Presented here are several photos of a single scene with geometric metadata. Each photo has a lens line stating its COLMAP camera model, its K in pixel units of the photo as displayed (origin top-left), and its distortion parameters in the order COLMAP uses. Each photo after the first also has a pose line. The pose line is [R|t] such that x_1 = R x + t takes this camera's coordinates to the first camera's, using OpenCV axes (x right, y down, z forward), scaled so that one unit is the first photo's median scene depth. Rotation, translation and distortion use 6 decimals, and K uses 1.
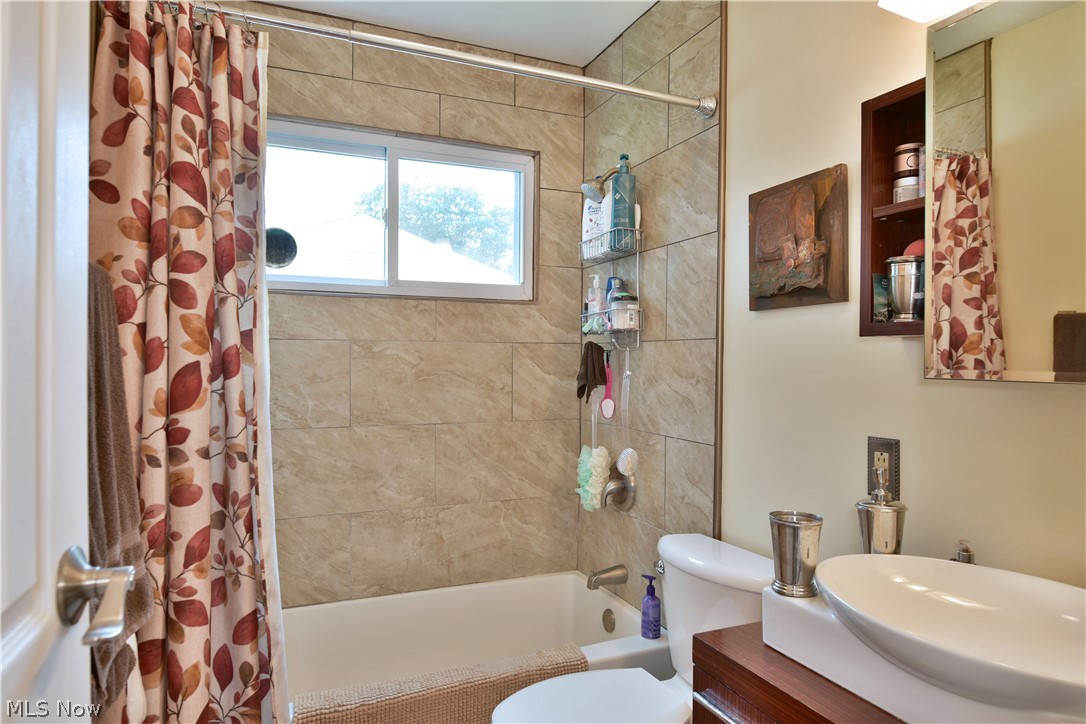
lens RADIAL K [[660.1, 0, 543.1], [0, 660.1, 363.8], [0, 0, 1]] dist [-0.012334, -0.005942]
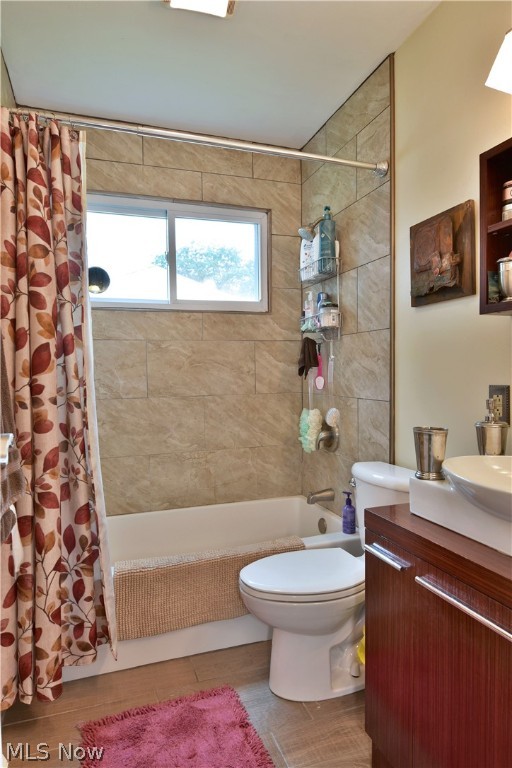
lens RADIAL K [[466.8, 0, 252.3], [0, 466.8, 386.1], [0, 0, 1]] dist [-0.012334, -0.005942]
pose [[0.997203, -0.017732, -0.072607, 0.039486], [0.019799, 0.999416, 0.027854, 0.071489], [0.072071, -0.029214, 0.996972, -0.074858]]
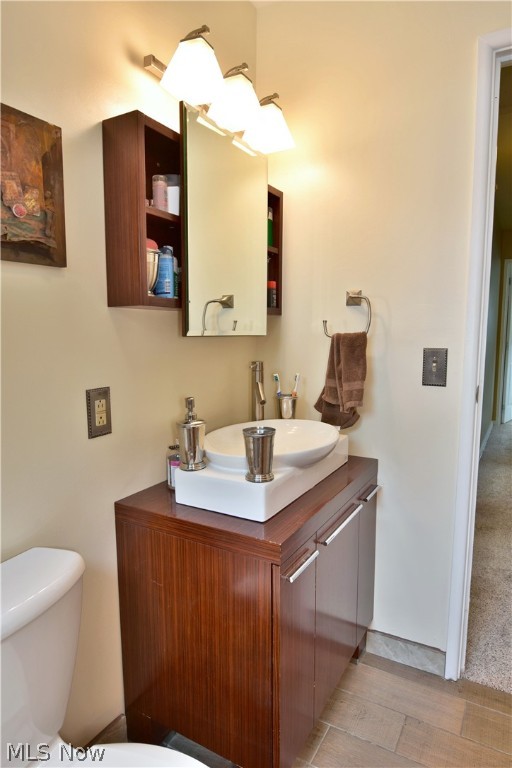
lens RADIAL K [[466.8, 0, 256.3], [0, 466.8, 384.1], [0, 0, 1]] dist [-0.012334, -0.005942]
pose [[-0.589010, -0.098944, 0.802046, -0.335511], [-0.001517, 0.992610, 0.121339, -0.000738], [-0.808124, 0.070253, -0.584807, 1.204938]]
